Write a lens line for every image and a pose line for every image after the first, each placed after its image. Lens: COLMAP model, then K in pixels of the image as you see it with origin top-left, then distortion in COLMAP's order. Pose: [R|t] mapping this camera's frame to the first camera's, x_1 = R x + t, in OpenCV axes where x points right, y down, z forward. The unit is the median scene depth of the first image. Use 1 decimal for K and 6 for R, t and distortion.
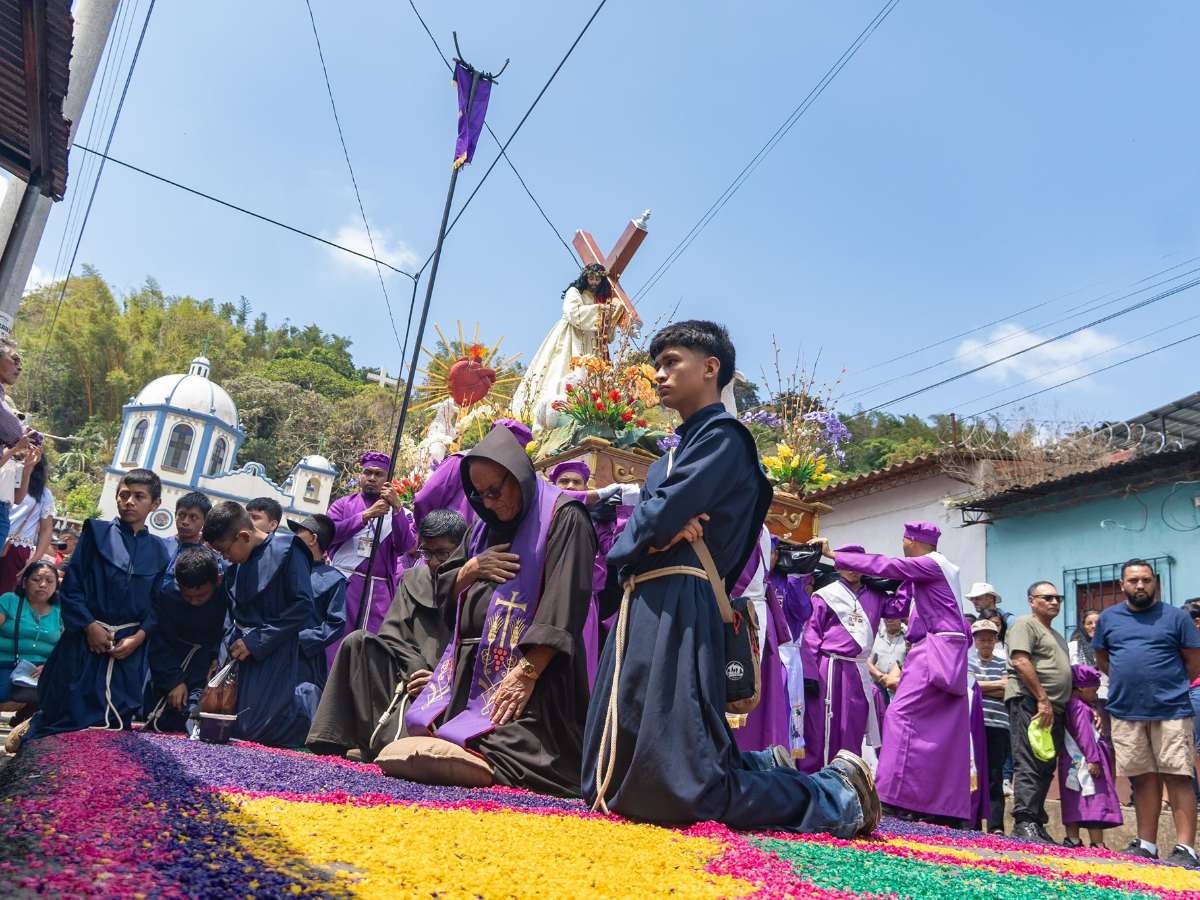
lens RADIAL K [[994.6, 0, 600.9], [0, 994.6, 455.0], [0, 0, 1]] dist [0.000624, -0.006359]
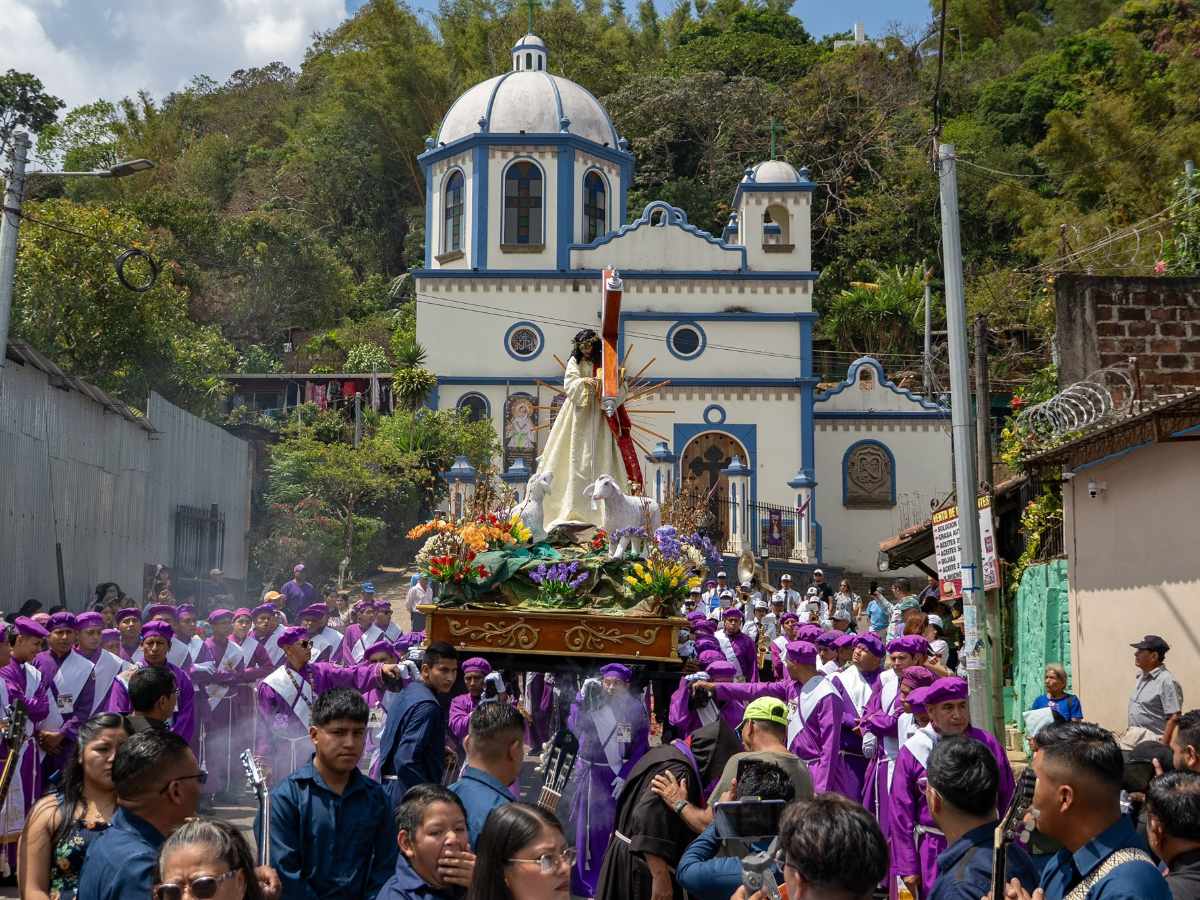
lens RADIAL K [[994.6, 0, 603.3], [0, 994.6, 451.4], [0, 0, 1]] dist [0.000624, -0.006359]
pose [[0.860199, -0.154505, -0.485990, -0.137652], [0.245404, 0.960813, 0.128904, 0.060136], [0.447029, -0.230147, 0.864406, 0.499874]]
